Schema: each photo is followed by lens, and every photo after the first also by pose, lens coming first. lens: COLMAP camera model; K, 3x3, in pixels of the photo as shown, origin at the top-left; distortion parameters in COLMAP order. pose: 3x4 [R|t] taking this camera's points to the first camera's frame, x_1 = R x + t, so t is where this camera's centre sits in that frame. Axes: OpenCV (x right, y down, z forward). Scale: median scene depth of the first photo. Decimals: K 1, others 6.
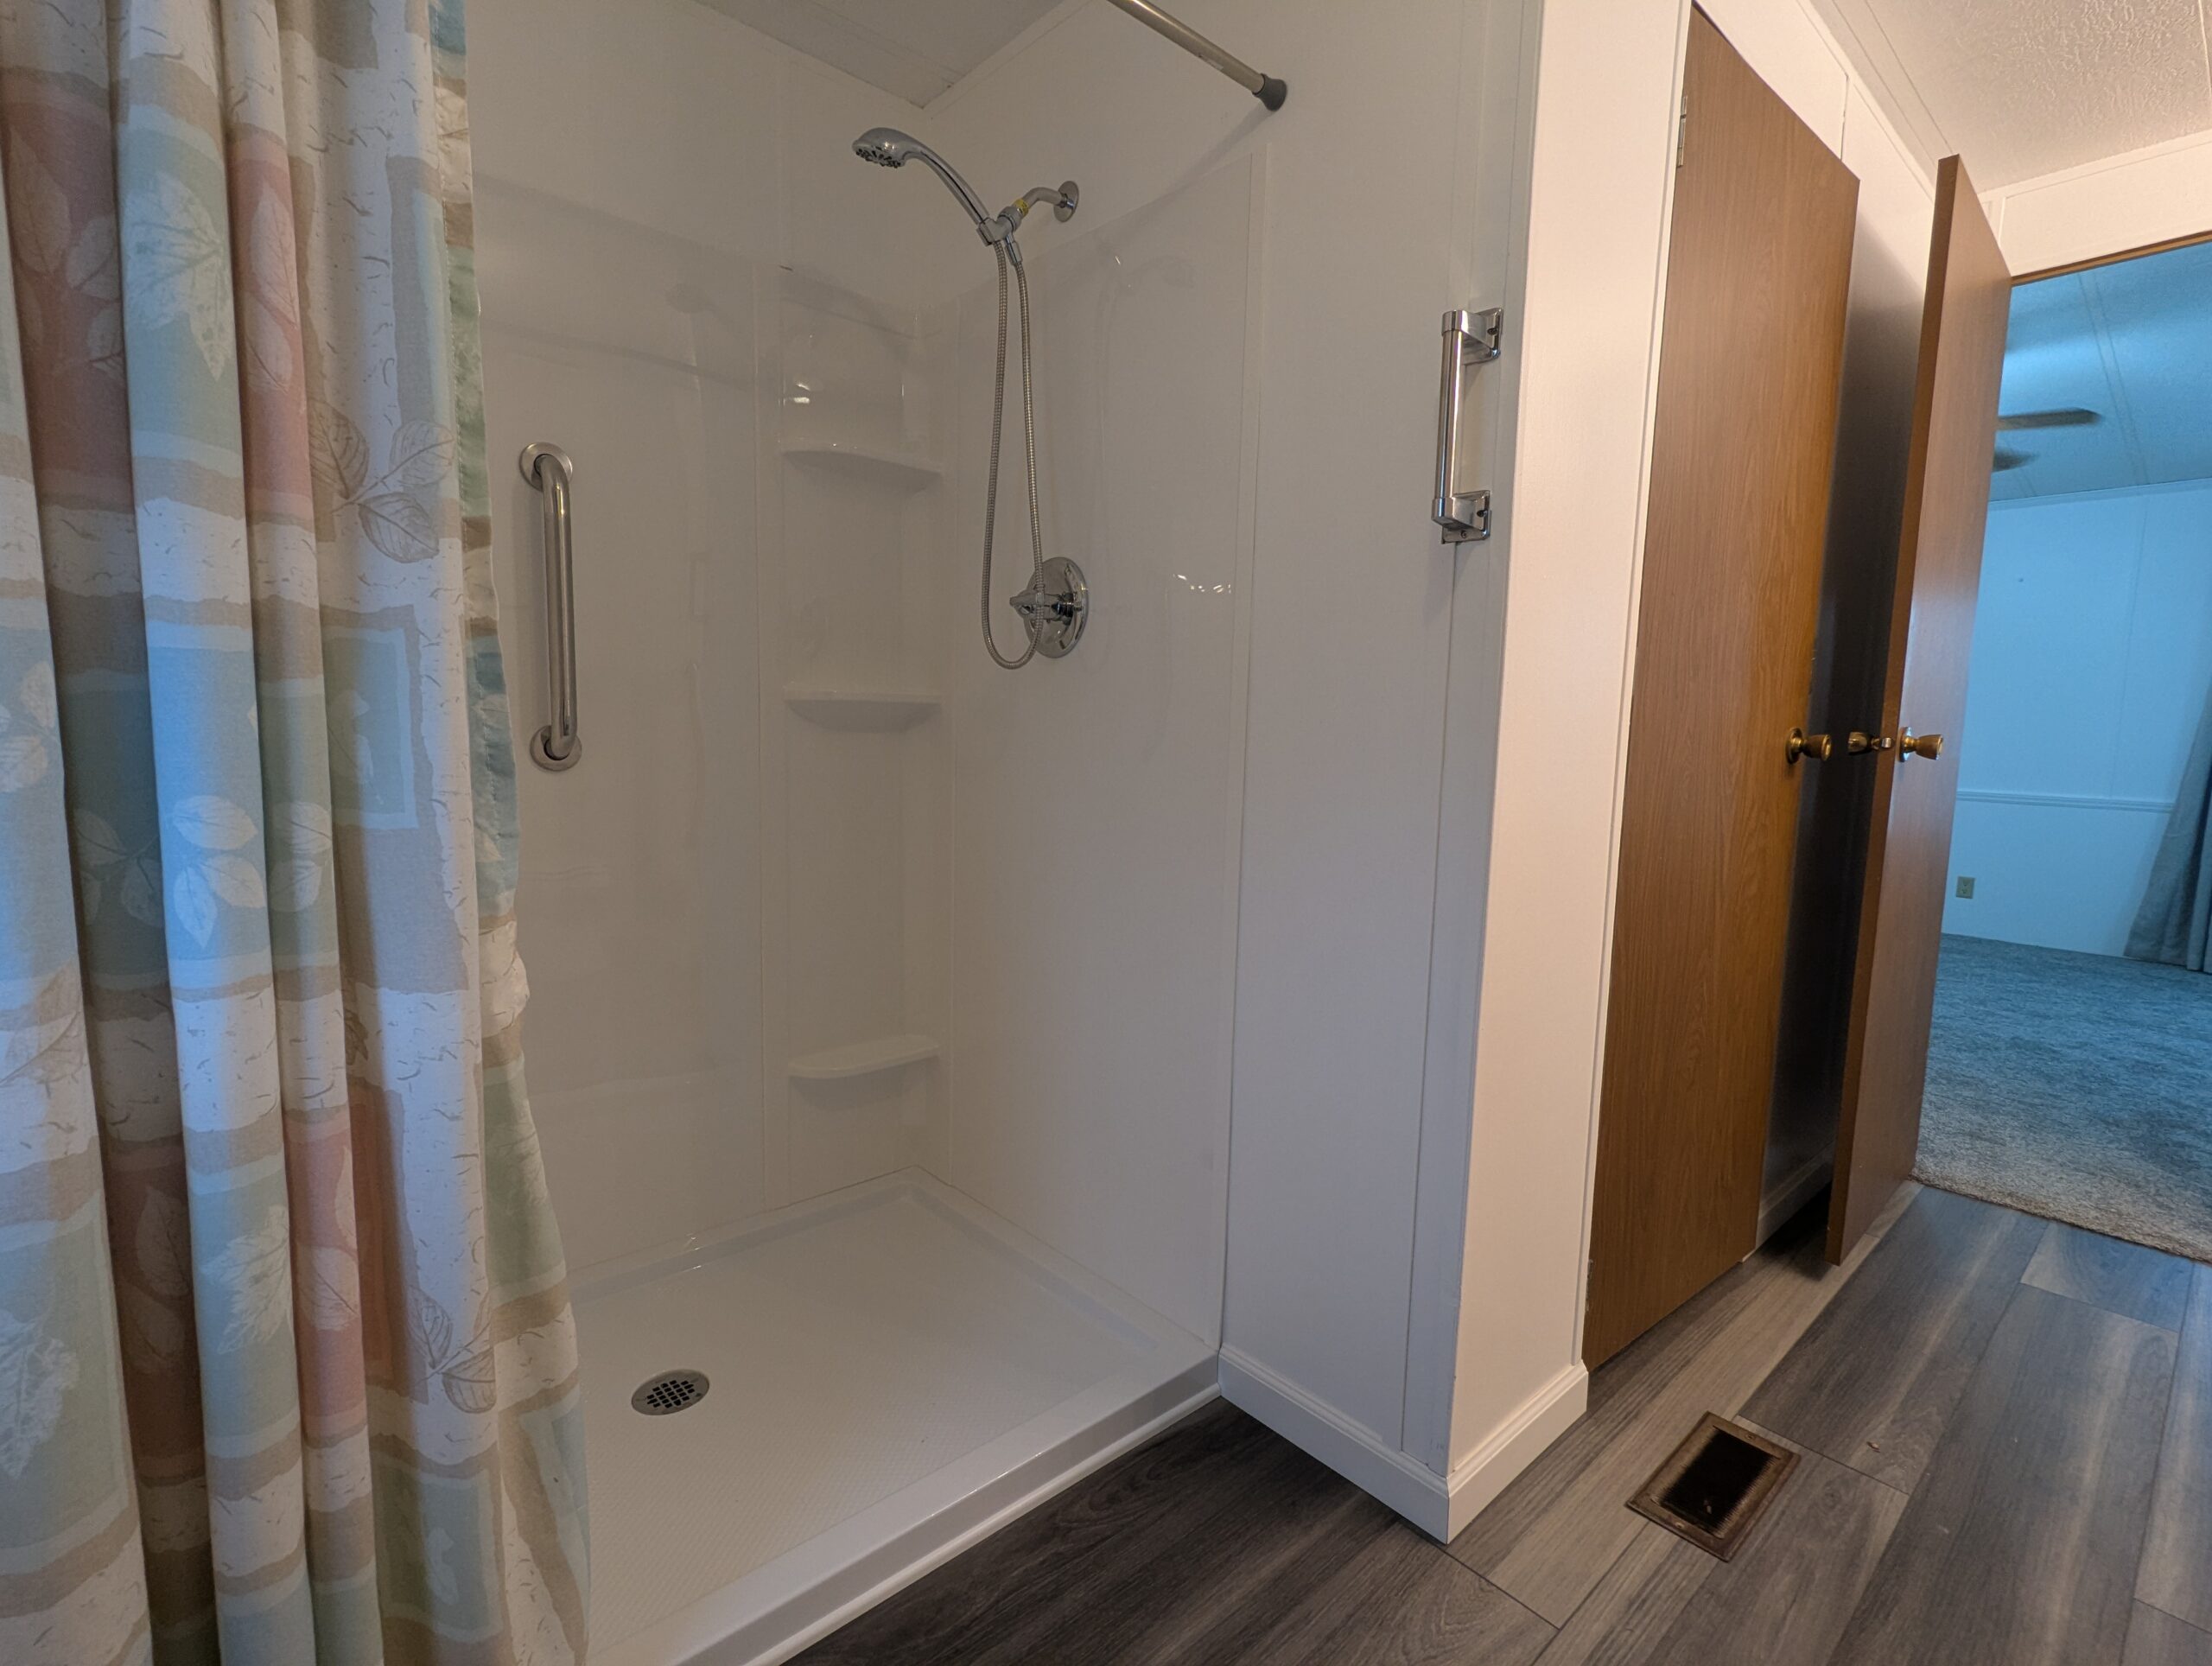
lens RADIAL K [[1057.6, 0, 1106.0], [0, 1057.6, 833.0], [0, 0, 1]] dist [-0.000037, -0.000115]
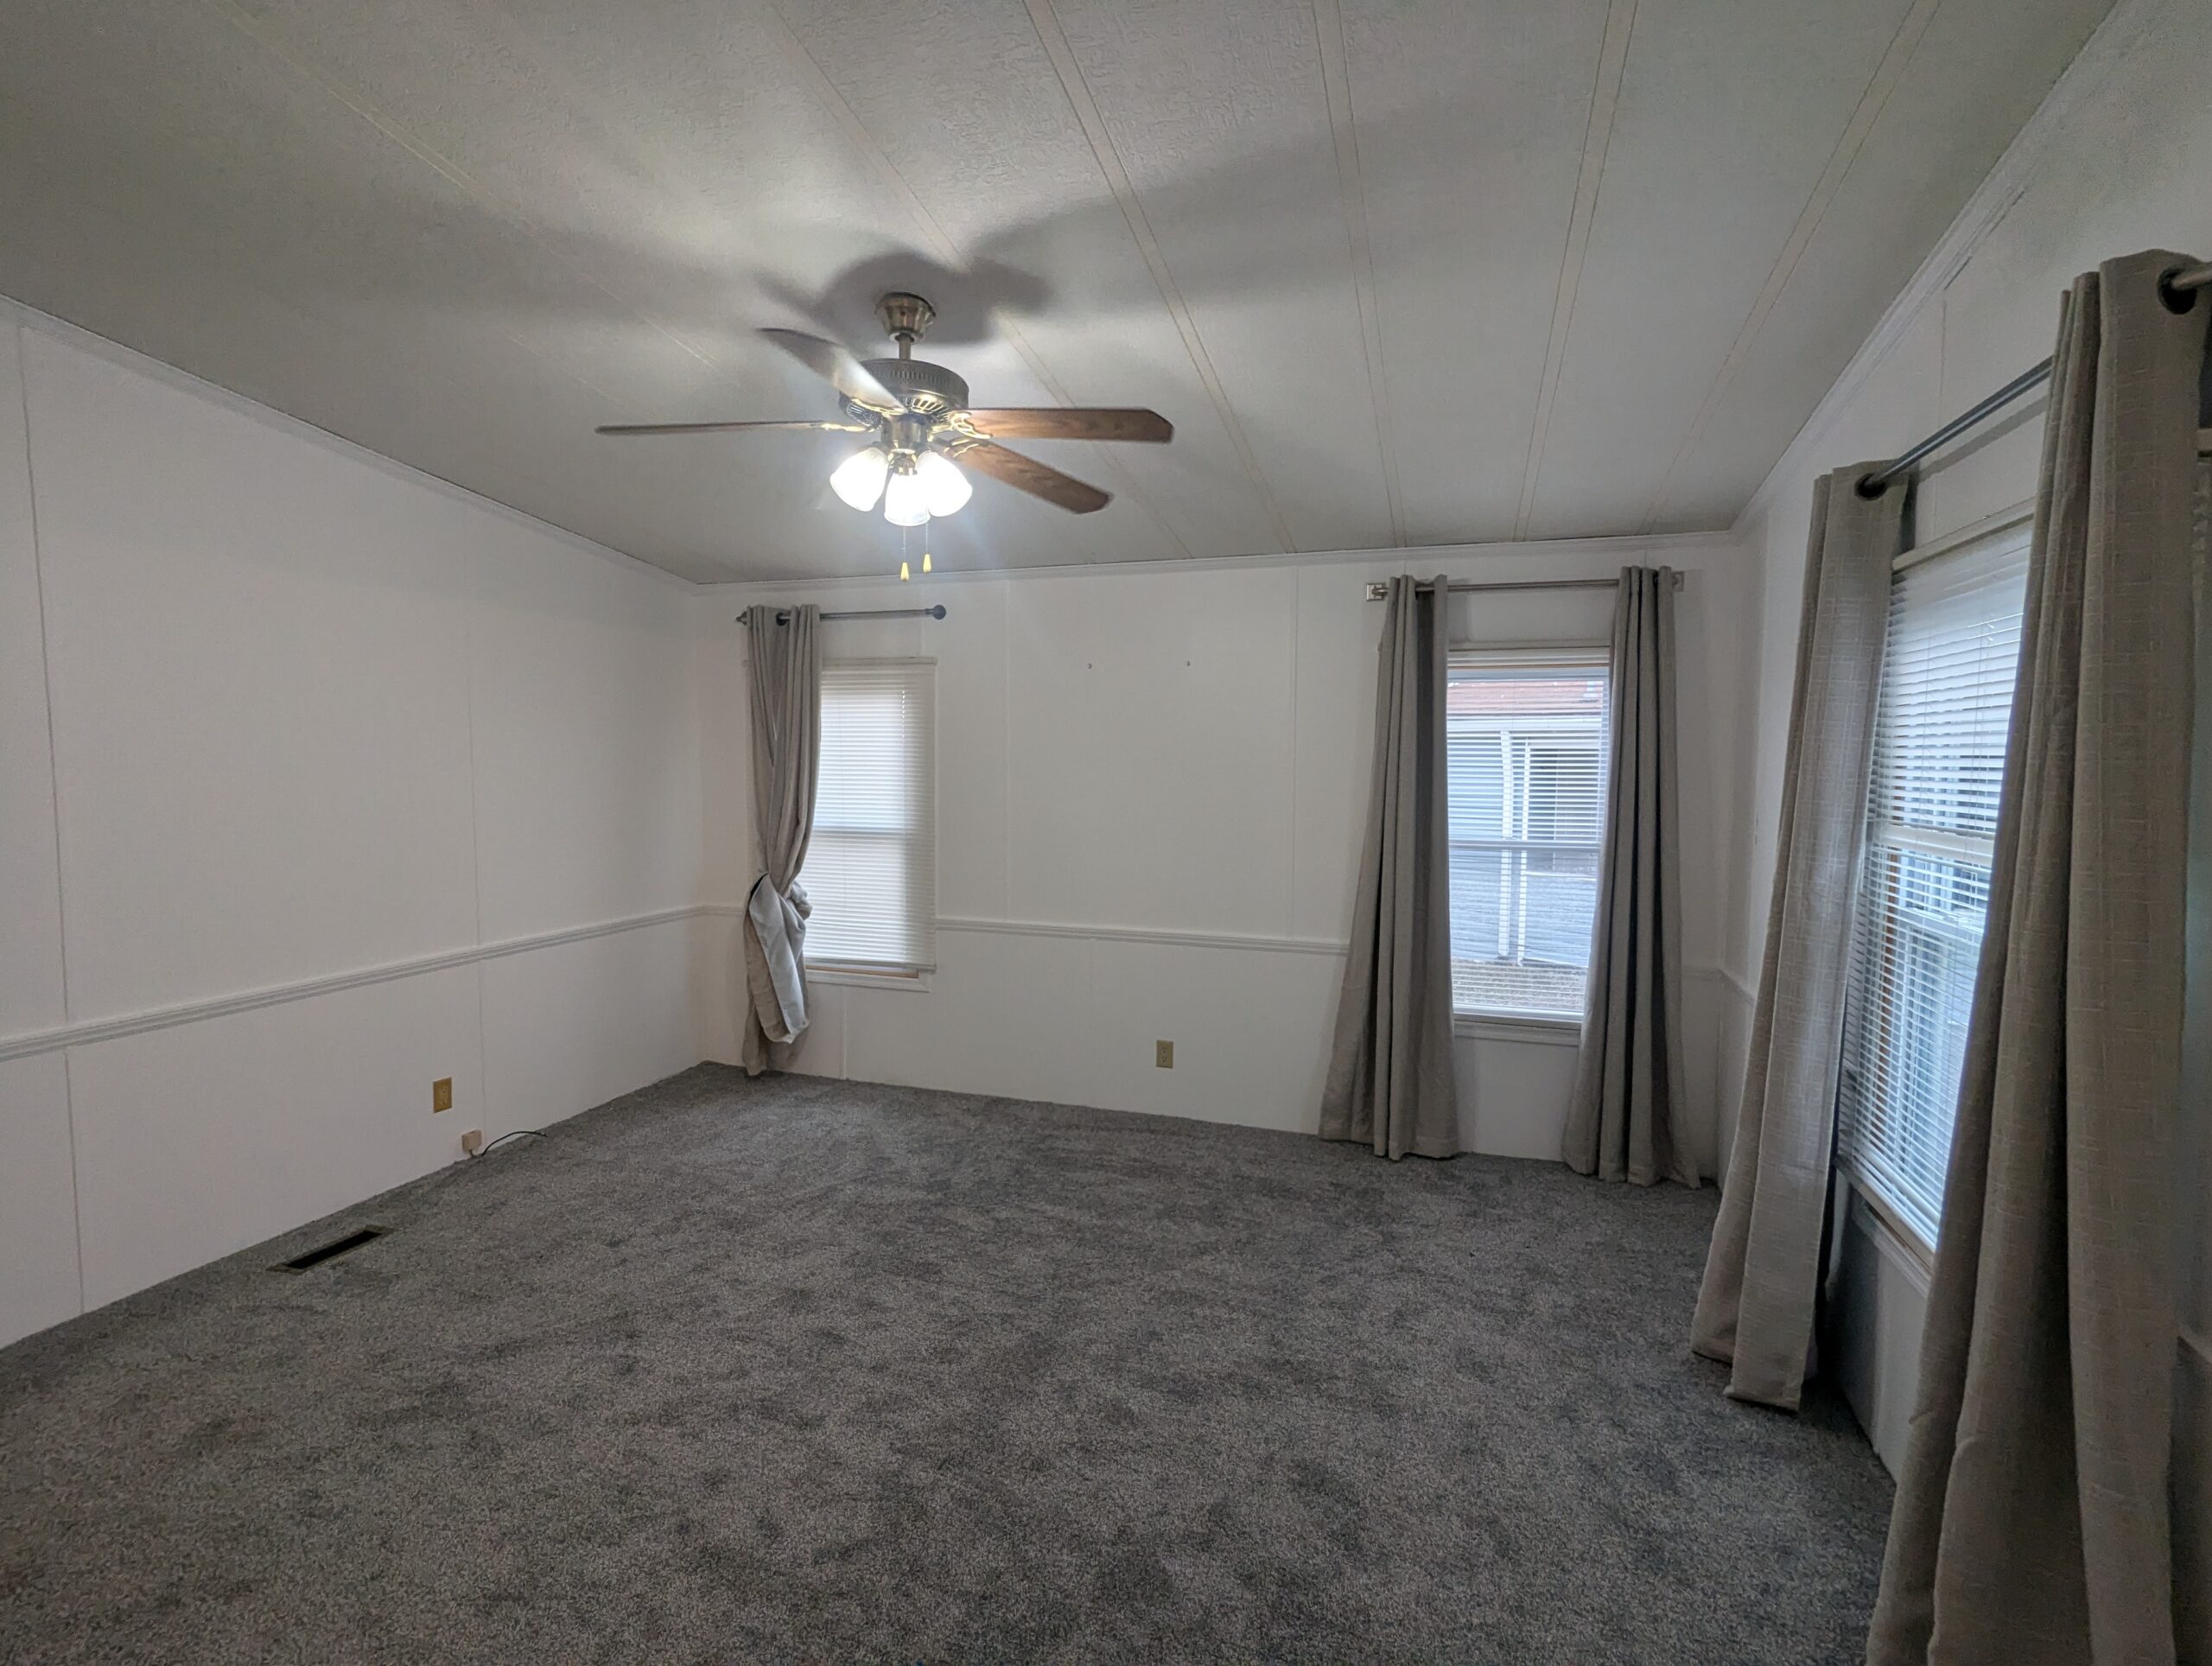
lens RADIAL K [[1057.6, 0, 1106.0], [0, 1057.6, 833.0], [0, 0, 1]] dist [-0.000037, -0.000115]
pose [[0.866020, -0.059350, 0.496475, 0.447492], [0.072583, 0.997335, -0.007384, -0.121497], [-0.494714, 0.042431, 0.868020, 0.380988]]
